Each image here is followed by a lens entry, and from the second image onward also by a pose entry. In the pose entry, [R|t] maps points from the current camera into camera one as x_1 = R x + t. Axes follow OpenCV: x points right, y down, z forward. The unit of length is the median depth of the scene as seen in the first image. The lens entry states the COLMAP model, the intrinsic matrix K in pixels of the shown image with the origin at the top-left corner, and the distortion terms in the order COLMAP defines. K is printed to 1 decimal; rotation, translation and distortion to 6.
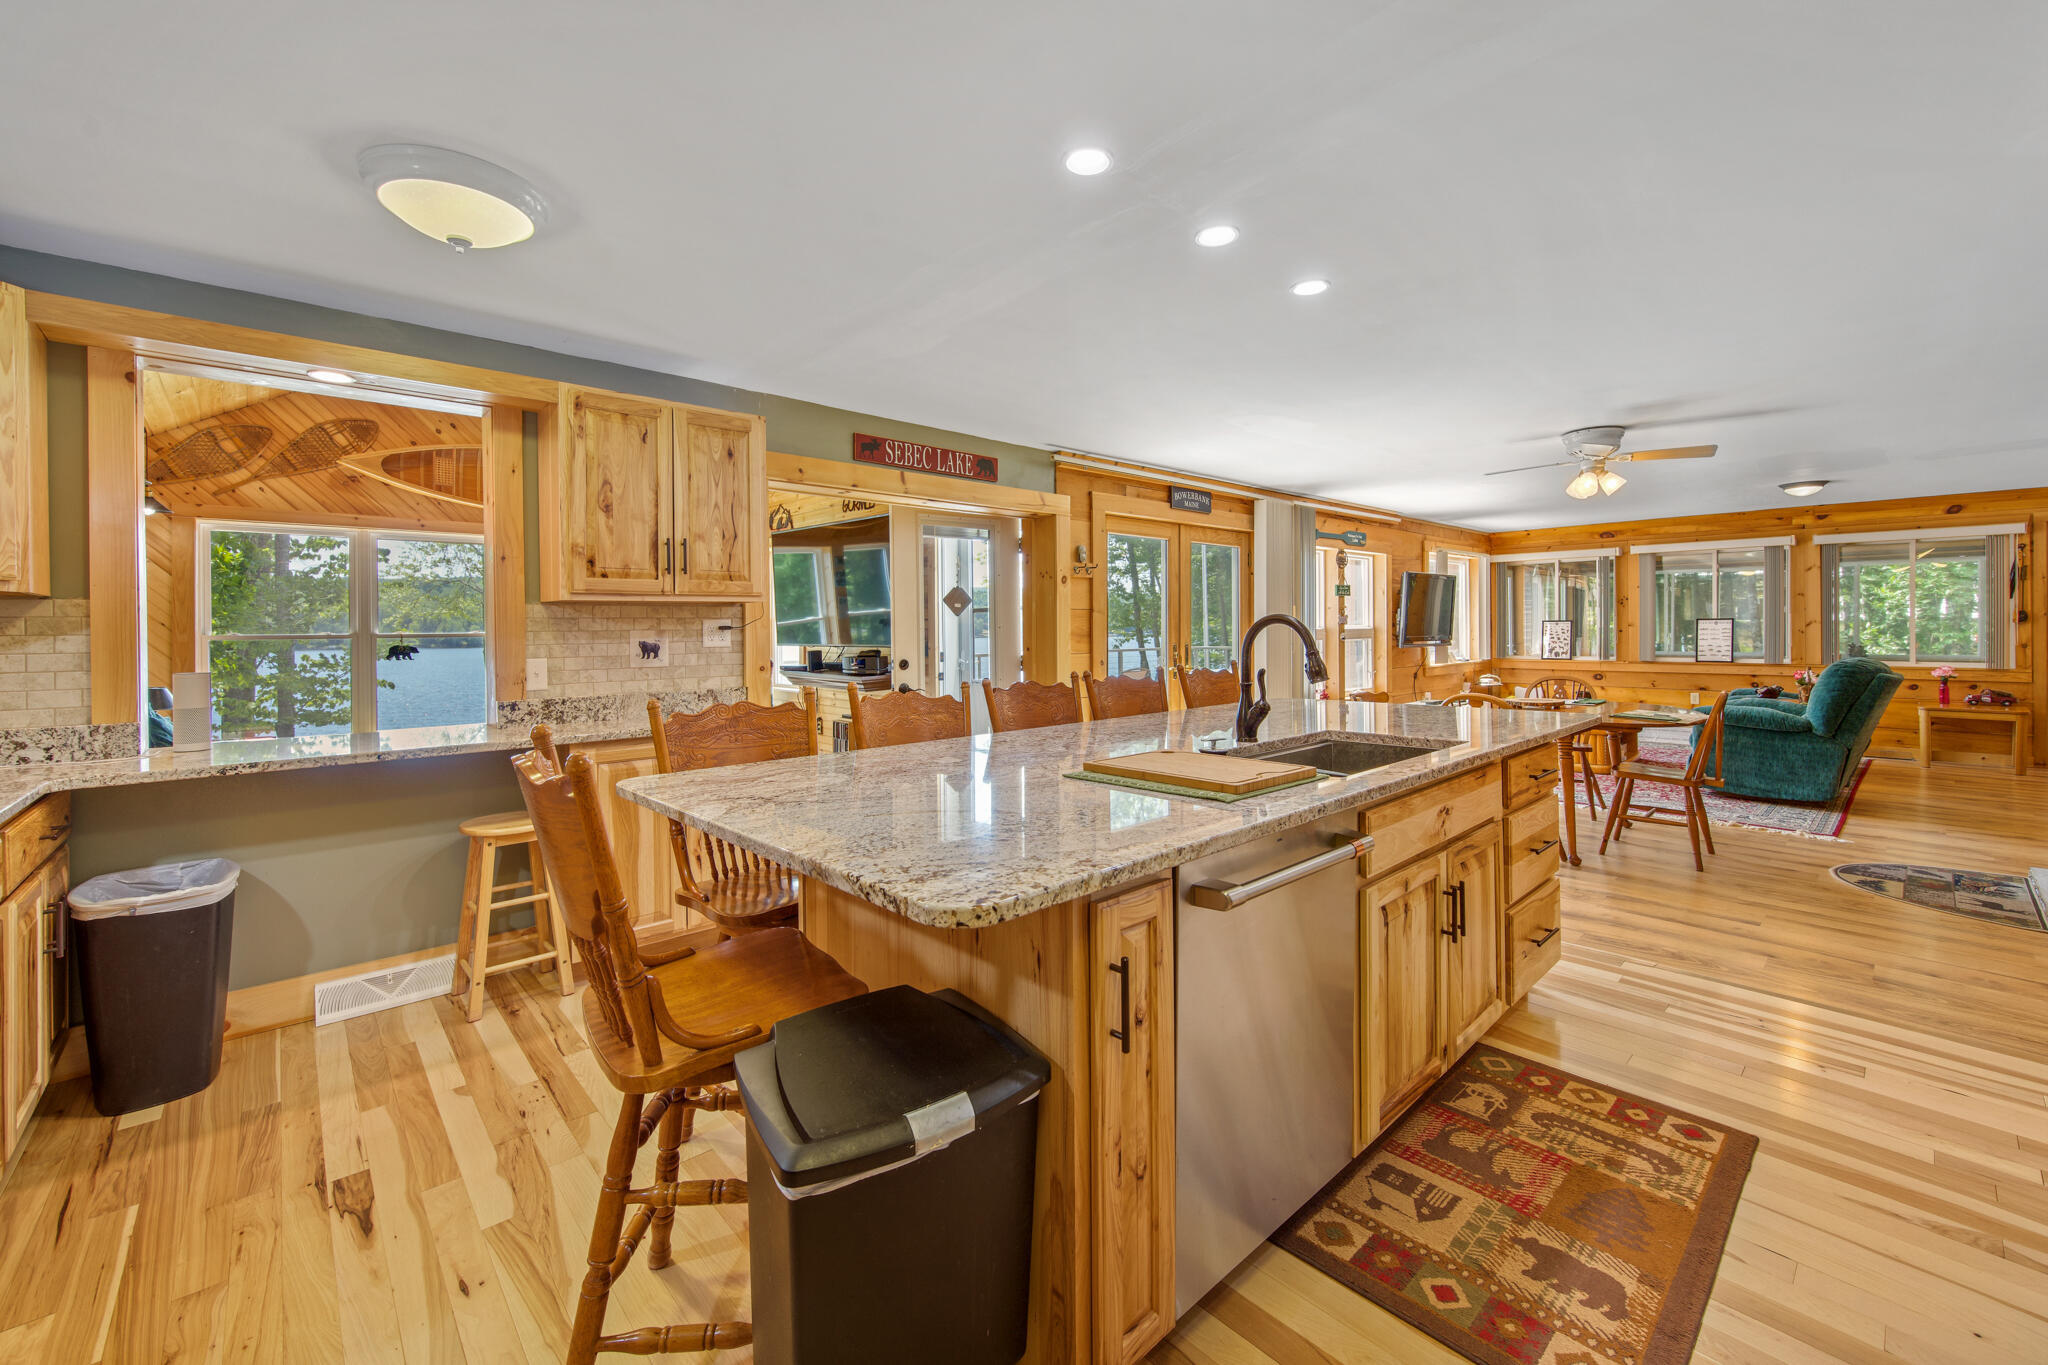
lens RADIAL K [[827.0, 0, 1032.2], [0, 827.0, 633.2], [0, 0, 1]] dist [-0.000754, -0.000113]
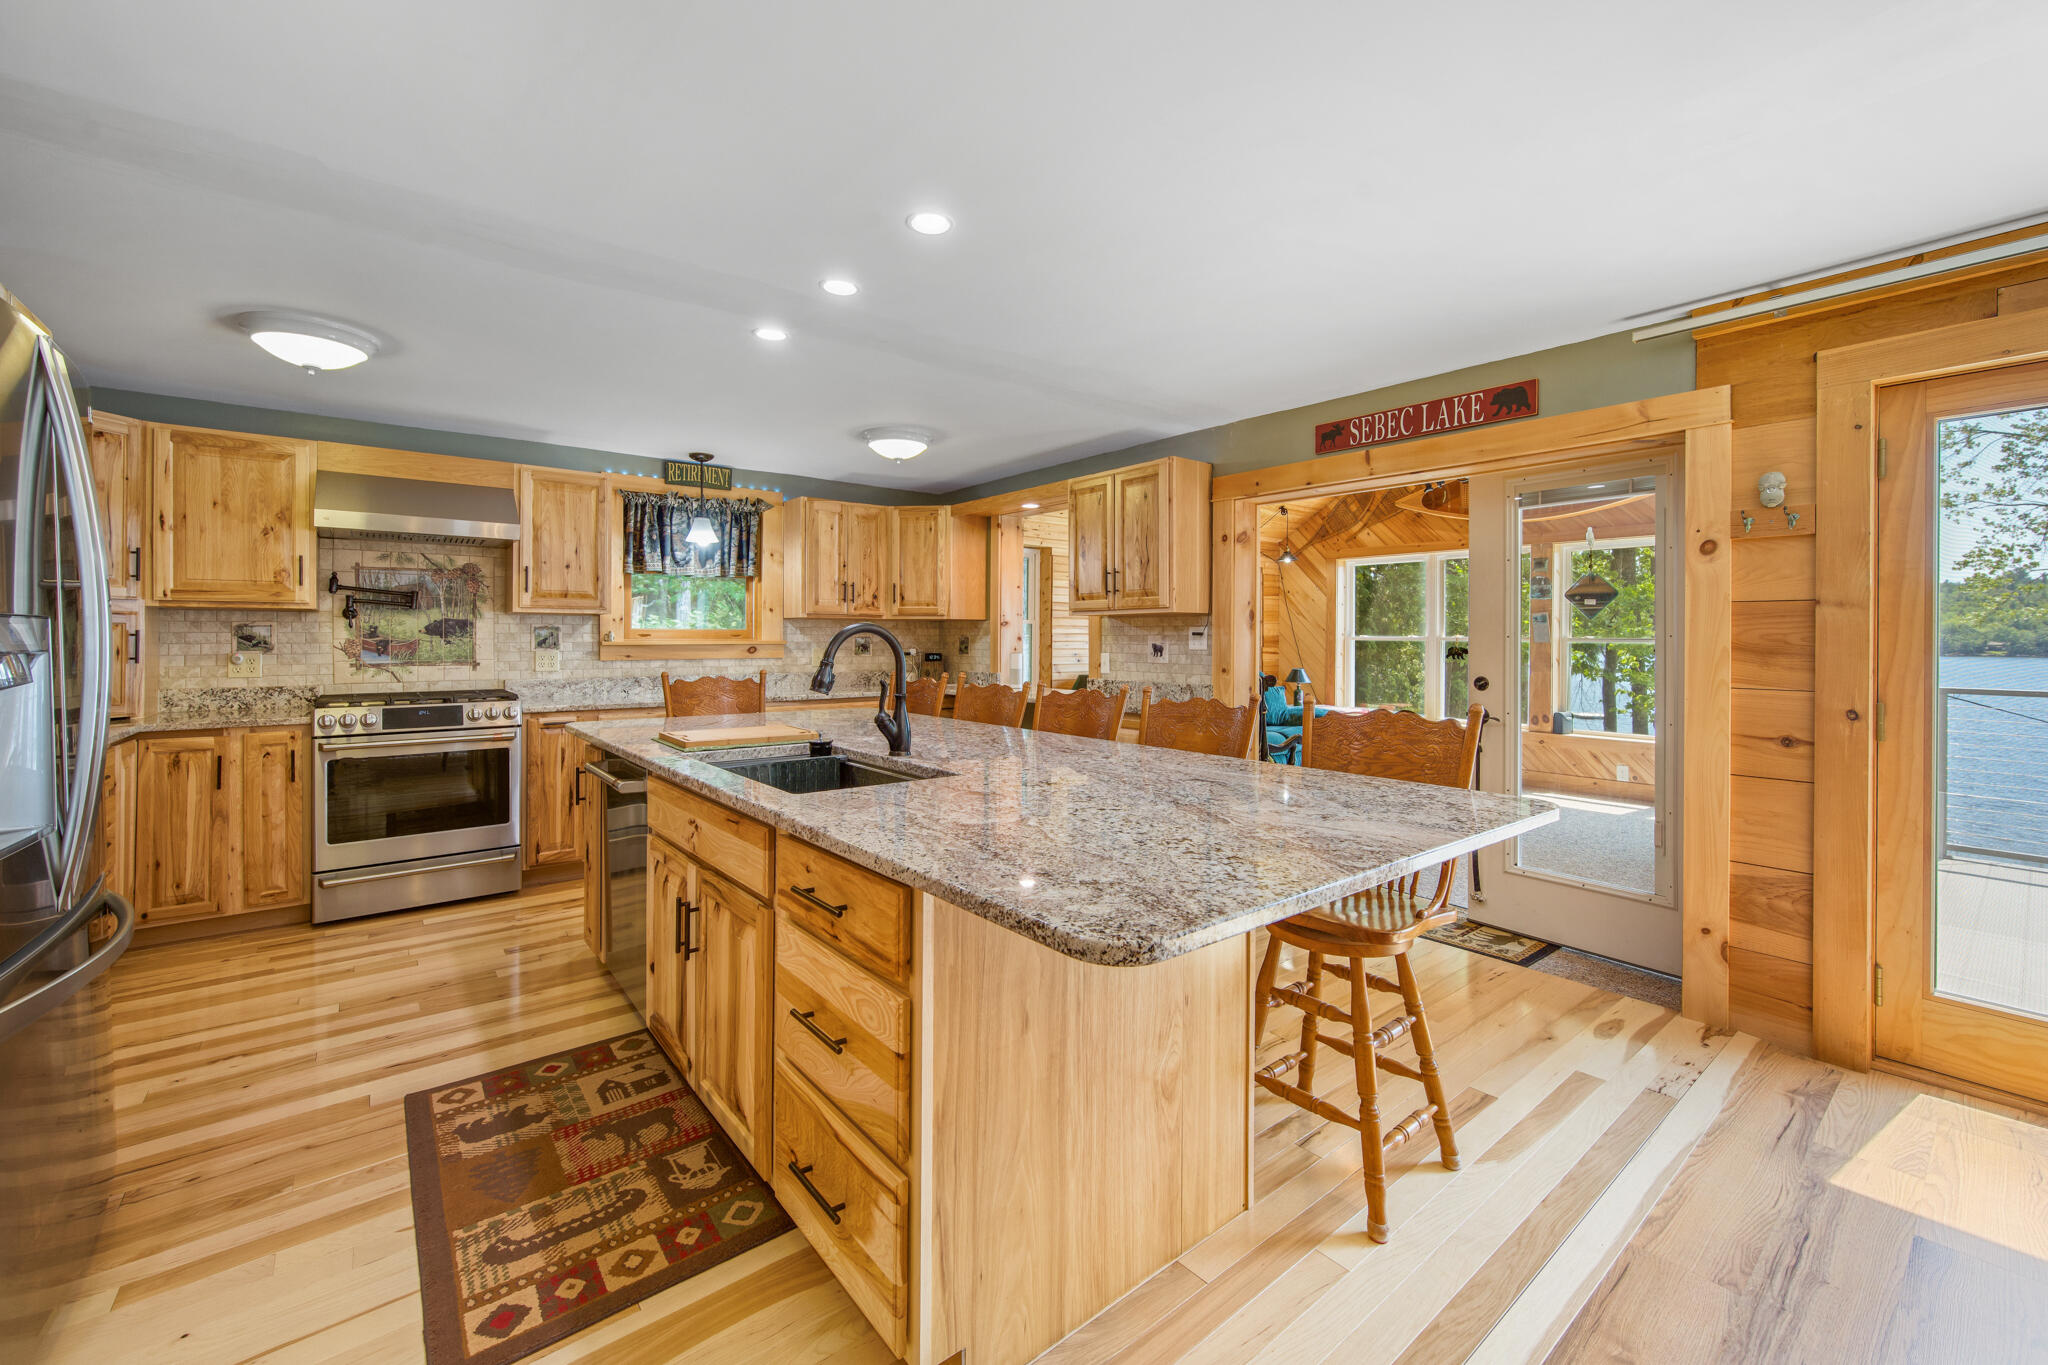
lens RADIAL K [[827.0, 0, 1031.3], [0, 827.0, 632.8], [0, 0, 1]] dist [-0.000754, -0.000113]
pose [[-0.066136, 0.004350, -0.997801, 0.927778], [-0.008973, 0.999947, 0.004954, -0.013250], [0.997770, 0.009280, -0.066093, 0.934243]]
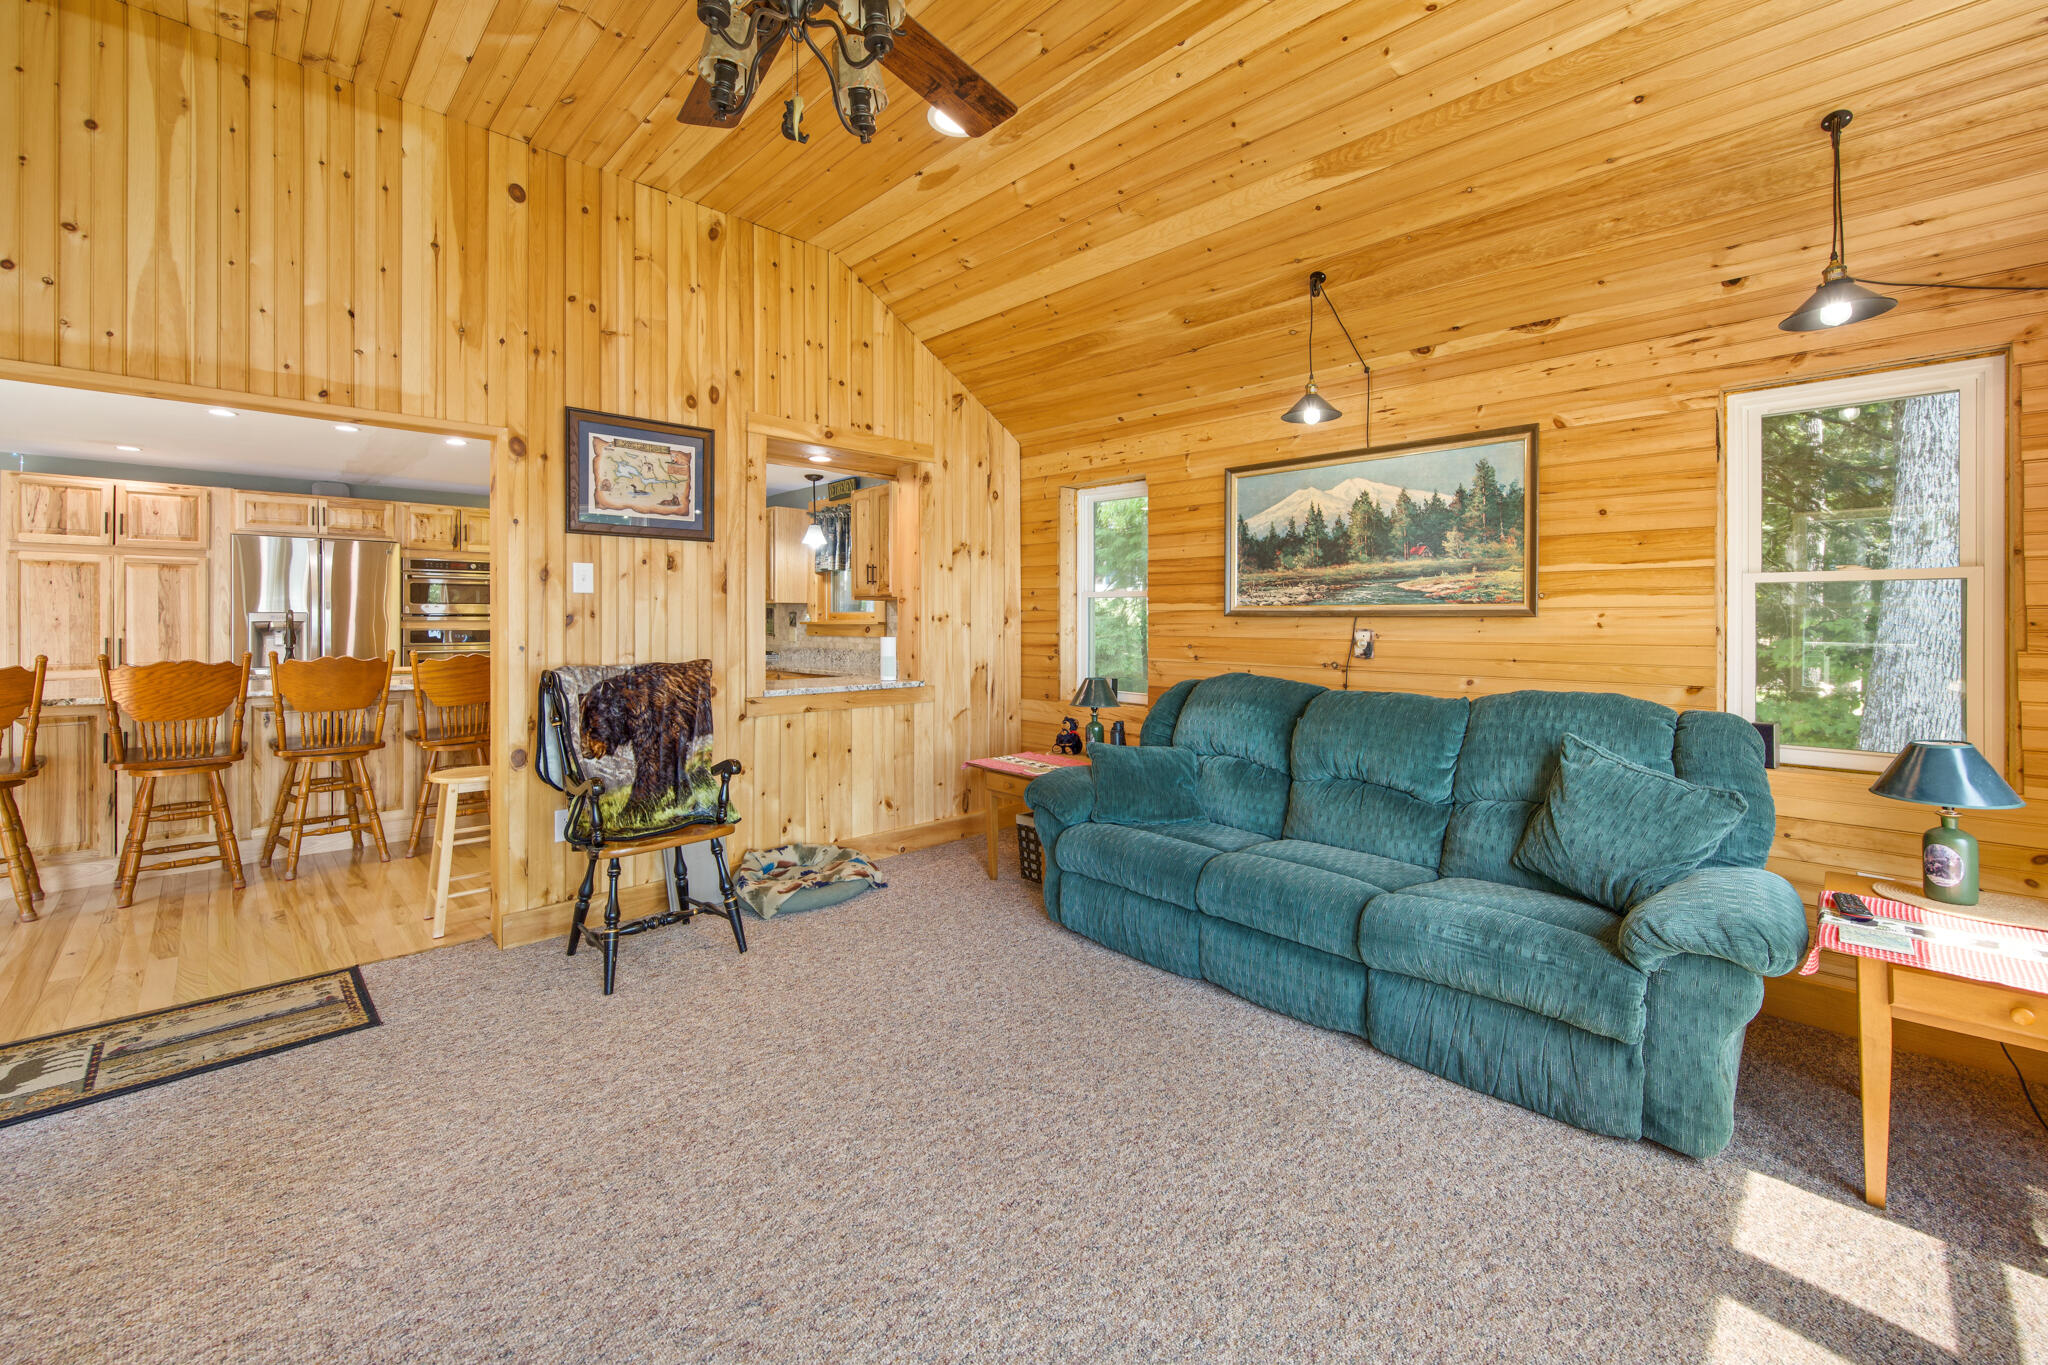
lens RADIAL K [[827.0, 0, 1026.5], [0, 827.0, 620.9], [0, 0, 1]] dist [-0.000754, -0.000113]
pose [[-0.999447, 0.009621, -0.031842, -0.988165], [0.009317, 0.999910, 0.009671, -0.000195], [0.031932, 0.009369, -0.999446, 2.186537]]
